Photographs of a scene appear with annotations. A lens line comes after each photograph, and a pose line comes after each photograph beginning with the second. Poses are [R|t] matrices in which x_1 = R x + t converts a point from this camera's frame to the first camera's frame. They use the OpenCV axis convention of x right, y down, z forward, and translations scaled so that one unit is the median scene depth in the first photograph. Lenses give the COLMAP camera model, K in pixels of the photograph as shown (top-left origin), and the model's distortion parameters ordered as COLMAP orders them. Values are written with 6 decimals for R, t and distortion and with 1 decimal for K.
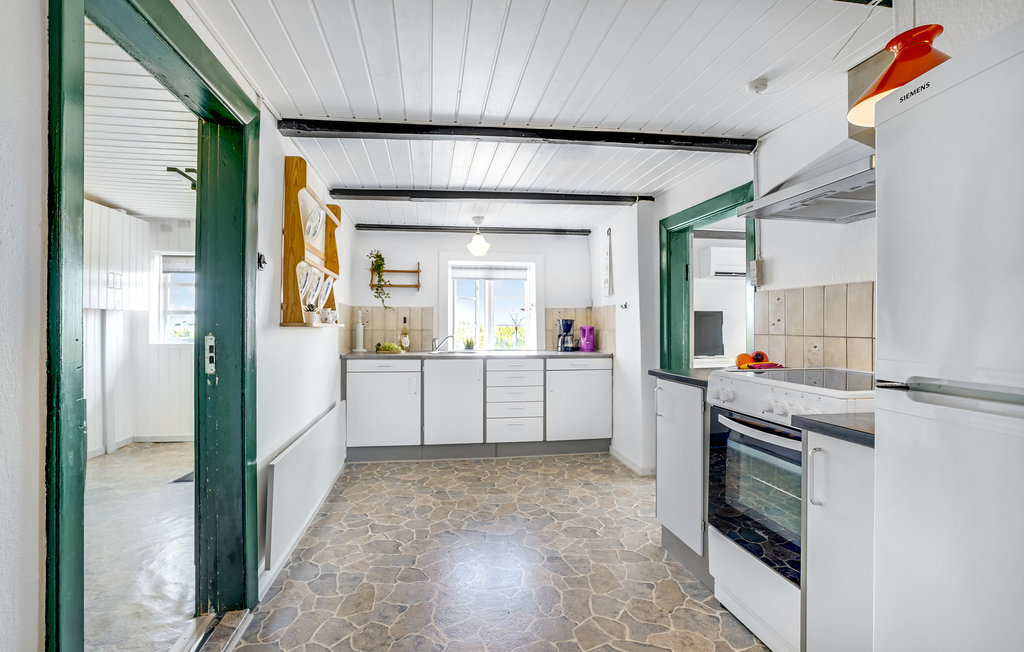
lens RADIAL K [[483.1, 0, 515.3], [0, 483.1, 325.6], [0, 0, 1]] dist [0.001763, 0.005799]
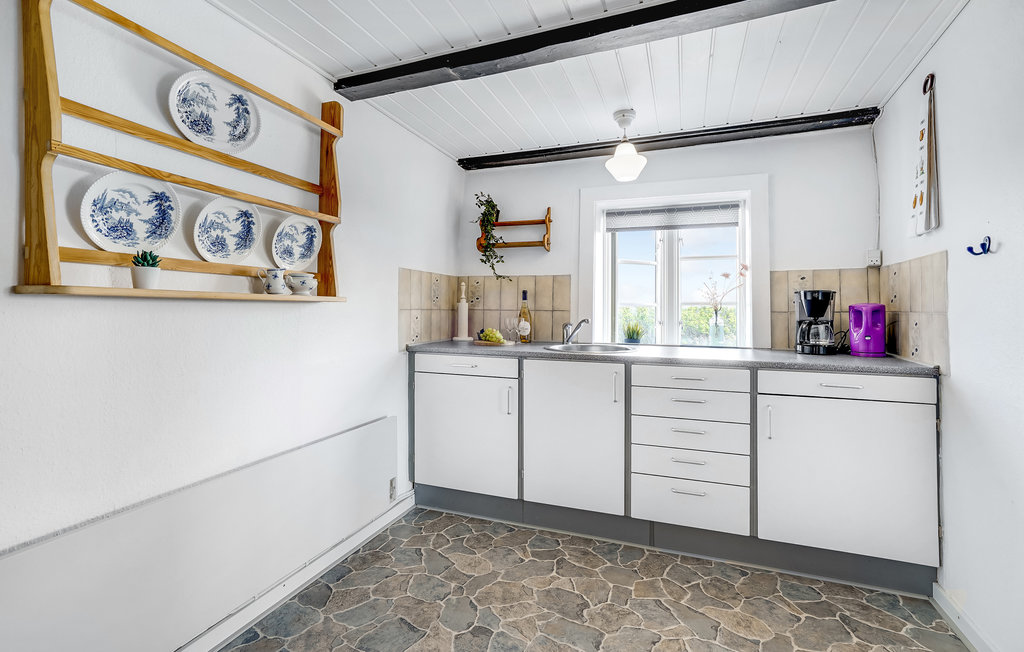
lens RADIAL K [[483.1, 0, 500.5], [0, 483.1, 304.9], [0, 0, 1]] dist [0.001763, 0.005799]
pose [[0.858773, -0.000765, -0.512356, 0.085692], [-0.003628, 0.999965, -0.007575, 0.007383], [0.512343, 0.008364, 0.858740, 0.417916]]
